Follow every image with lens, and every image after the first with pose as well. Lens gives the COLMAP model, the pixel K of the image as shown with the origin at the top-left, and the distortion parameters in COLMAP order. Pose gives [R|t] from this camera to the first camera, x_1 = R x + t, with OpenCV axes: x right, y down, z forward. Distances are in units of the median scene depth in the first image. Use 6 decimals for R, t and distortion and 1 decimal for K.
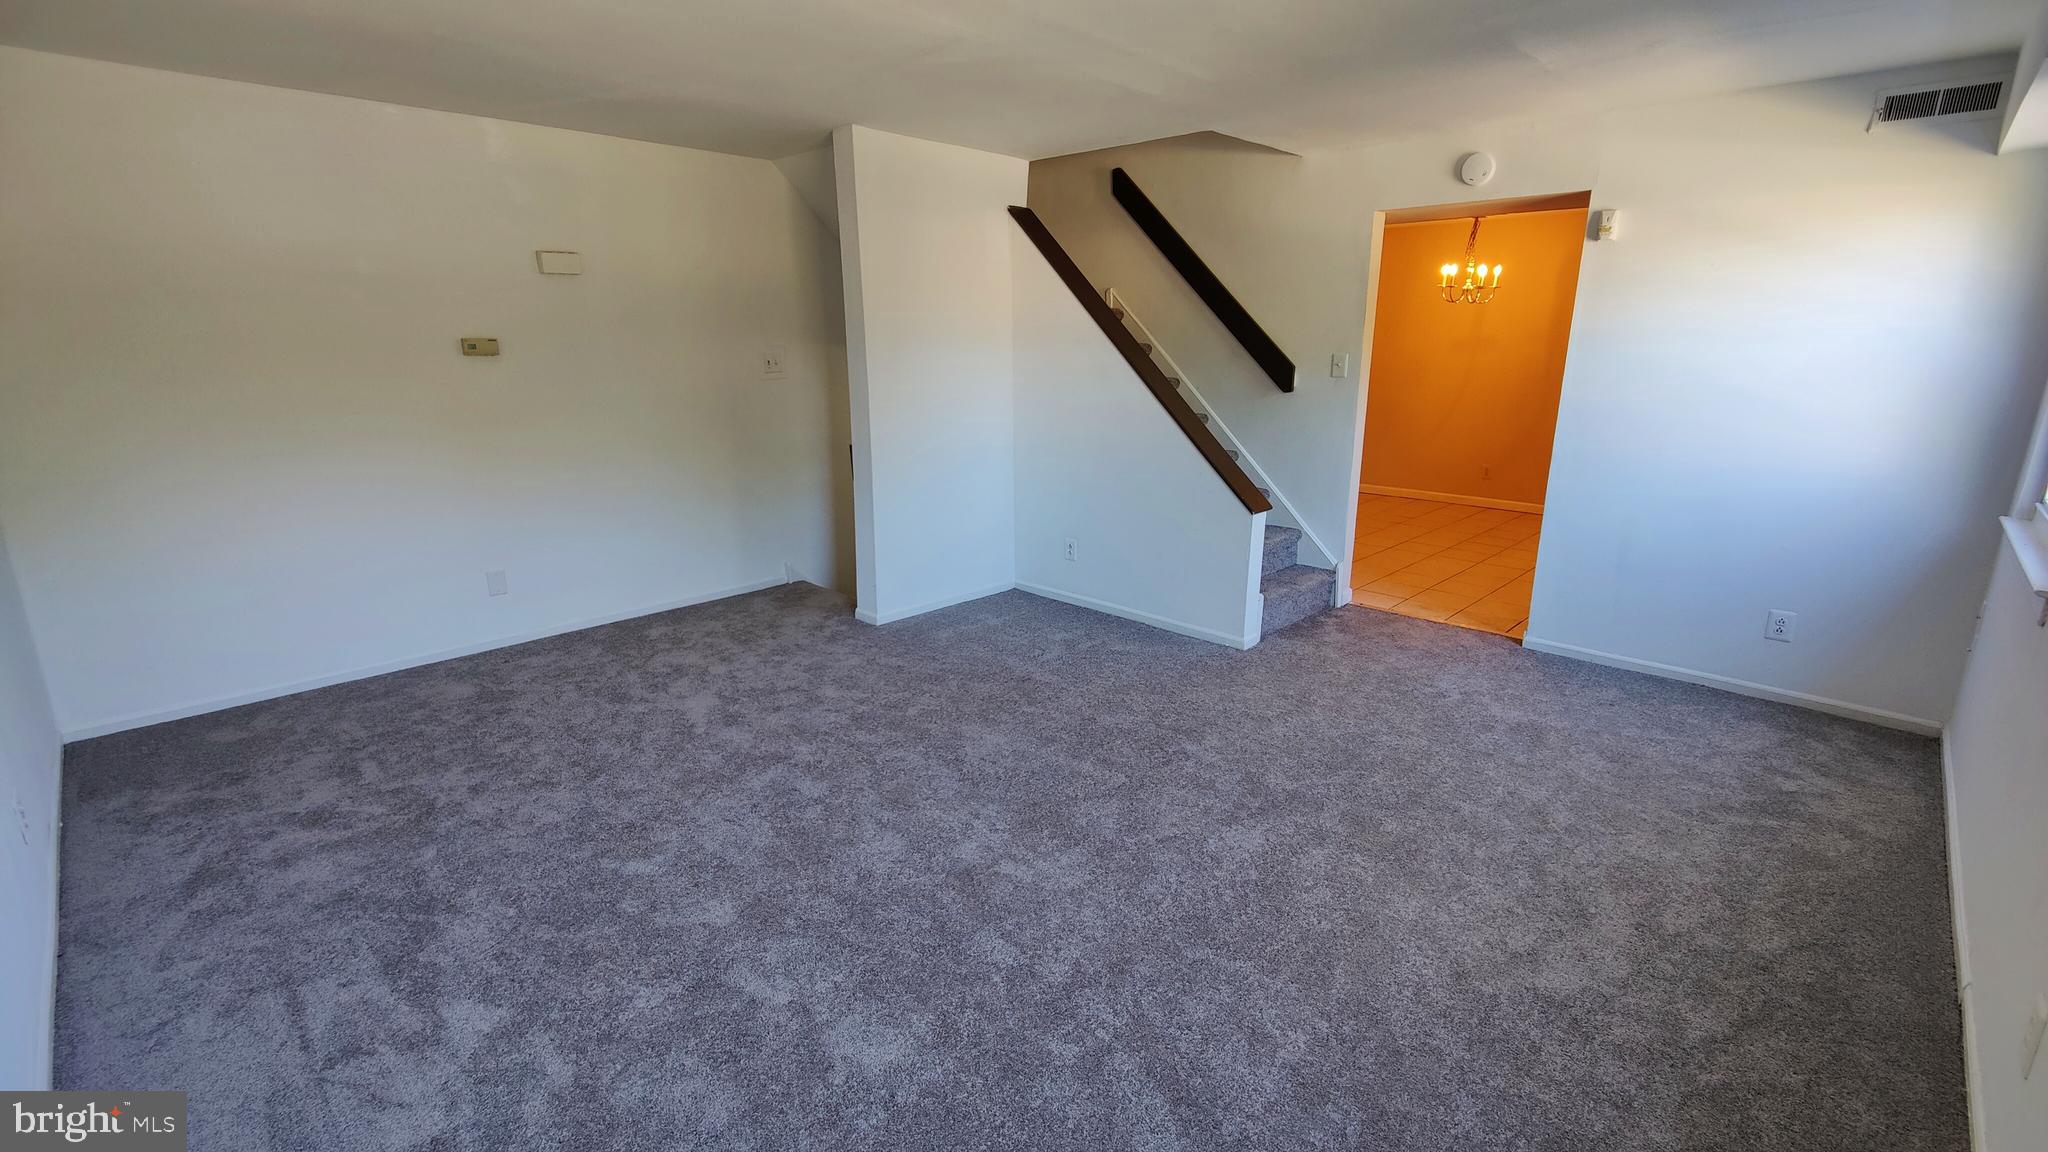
lens RADIAL K [[886.1, 0, 1020.7], [0, 886.1, 568.8], [0, 0, 1]] dist [0.027226, -0.022115]
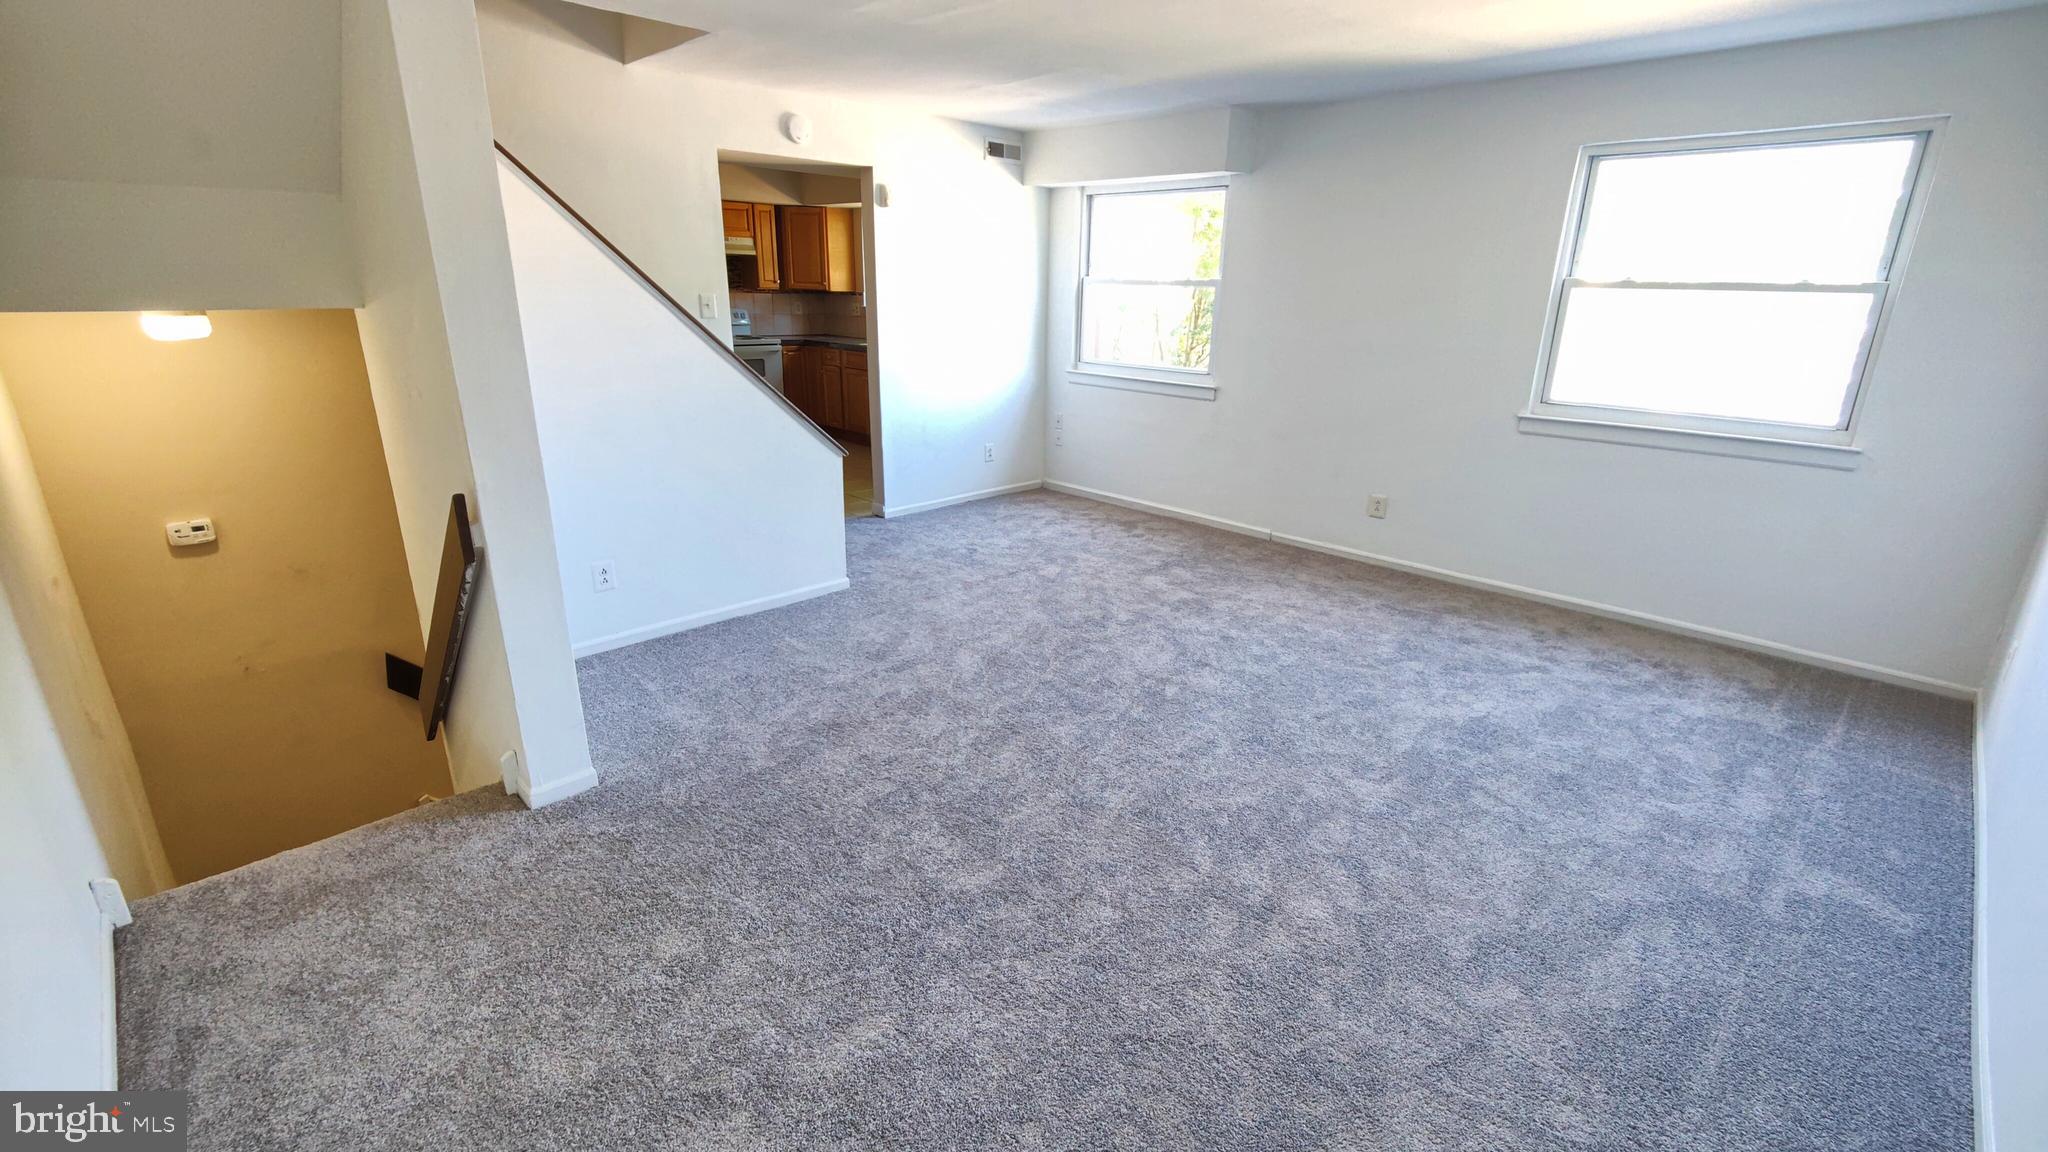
lens RADIAL K [[886.1, 0, 1020.7], [0, 886.1, 568.8], [0, 0, 1]] dist [0.027226, -0.022115]
pose [[0.023421, -0.309156, 0.950723, -0.955888], [0.235073, 0.926023, 0.295333, -0.247542], [-0.971696, 0.216572, 0.094362, 0.931489]]
